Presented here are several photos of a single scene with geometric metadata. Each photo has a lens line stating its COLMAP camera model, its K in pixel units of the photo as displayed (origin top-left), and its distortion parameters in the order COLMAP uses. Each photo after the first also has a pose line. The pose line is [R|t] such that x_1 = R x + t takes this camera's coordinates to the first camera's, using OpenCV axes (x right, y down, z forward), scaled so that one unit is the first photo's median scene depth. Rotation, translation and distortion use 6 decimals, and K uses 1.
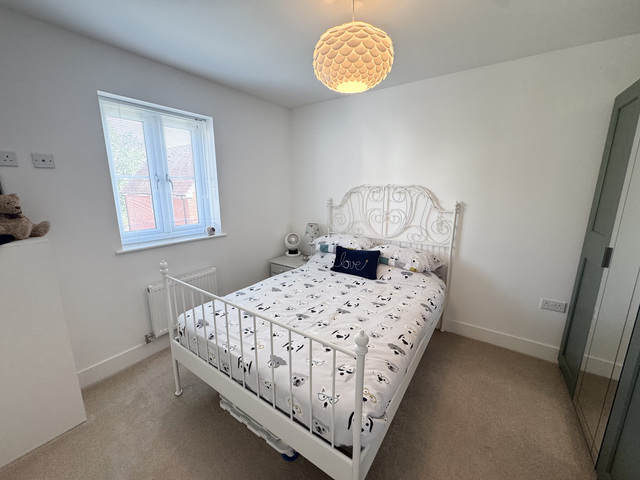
lens RADIAL K [[255.7, 0, 320.3], [0, 255.7, 241.3], [0, 0, 1]] dist [-0.002226, 0.000367]
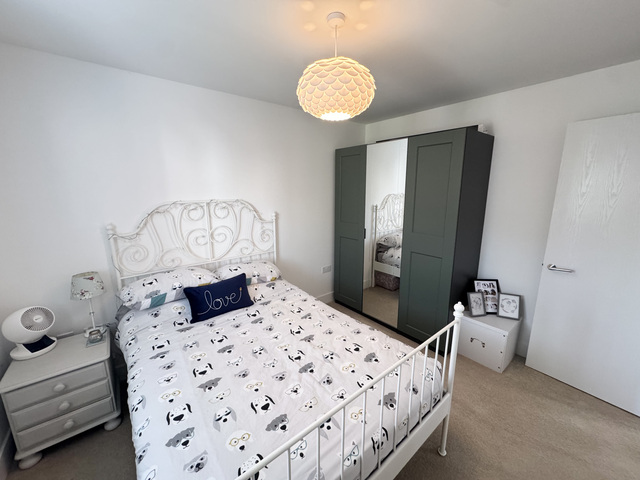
lens RADIAL K [[255.7, 0, 319.9], [0, 255.7, 236.0], [0, 0, 1]] dist [-0.002226, 0.000367]
pose [[0.277091, -0.185634, 0.942741, -0.495373], [0.208882, 0.969332, 0.129475, -0.143433], [-0.937864, 0.161045, 0.307368, 0.415623]]
